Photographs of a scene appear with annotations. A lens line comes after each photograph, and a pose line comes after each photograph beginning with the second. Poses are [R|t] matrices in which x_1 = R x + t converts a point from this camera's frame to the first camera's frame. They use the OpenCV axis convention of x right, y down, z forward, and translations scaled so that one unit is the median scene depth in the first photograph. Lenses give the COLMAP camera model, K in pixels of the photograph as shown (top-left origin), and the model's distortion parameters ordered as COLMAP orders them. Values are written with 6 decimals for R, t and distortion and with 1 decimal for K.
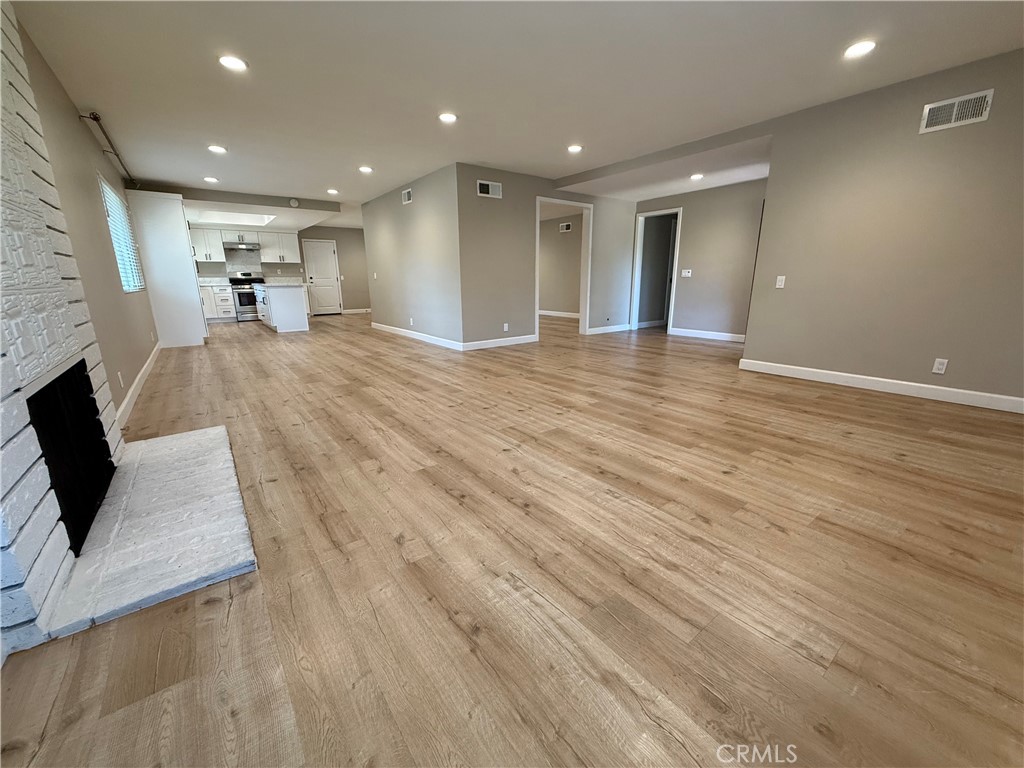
lens RADIAL K [[412.5, 0, 513.9], [0, 412.5, 382.7], [0, 0, 1]] dist [0.000645, -0.000347]
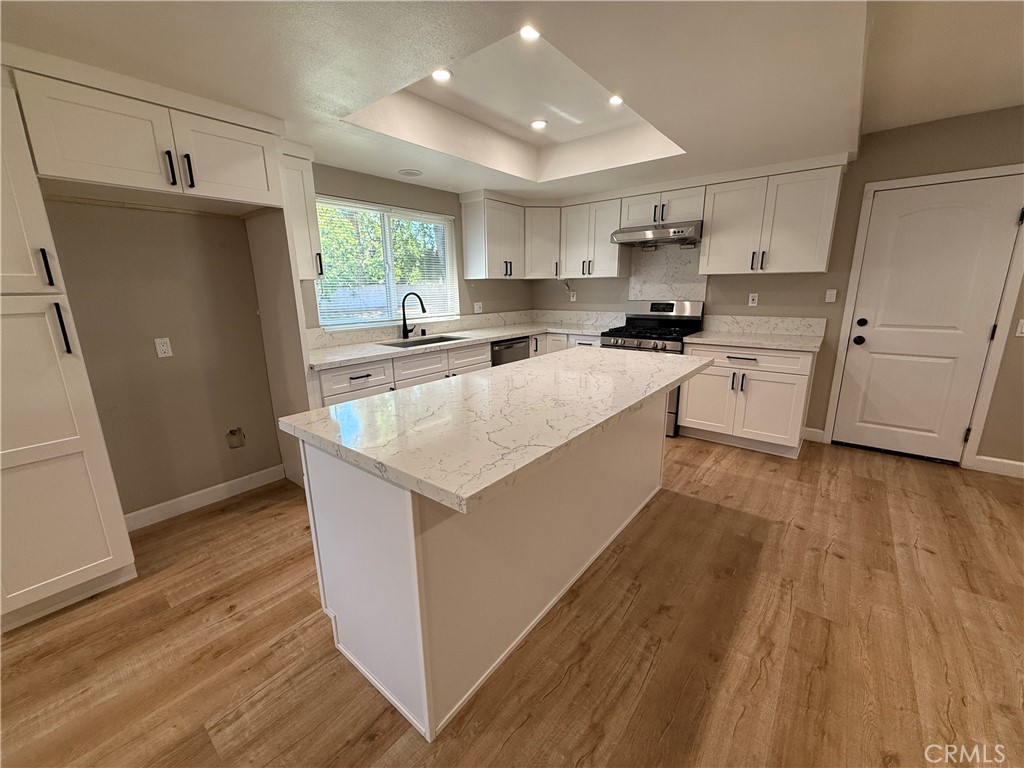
lens RADIAL K [[412.5, 0, 511.4], [0, 412.5, 381.2], [0, 0, 1]] dist [0.000645, -0.000347]
pose [[0.229701, 0.224385, -0.947042, -0.296559], [-0.227139, 0.958549, 0.172020, -0.229524], [0.946385, 0.175597, 0.271146, 0.770977]]
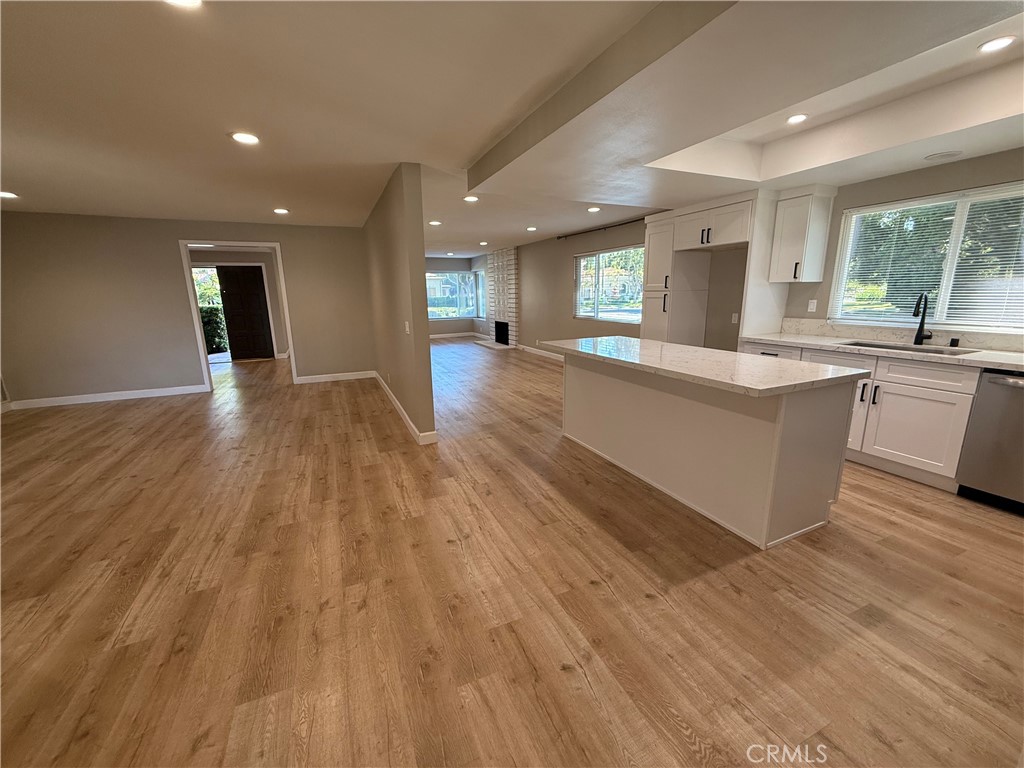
lens RADIAL K [[412.5, 0, 515.1], [0, 412.5, 382.2], [0, 0, 1]] dist [0.000645, -0.000347]
pose [[-0.972668, -0.020376, 0.231305, -0.582154], [0.085521, 0.894681, 0.438442, -0.414067], [-0.215878, 0.446240, -0.868485, 1.487239]]
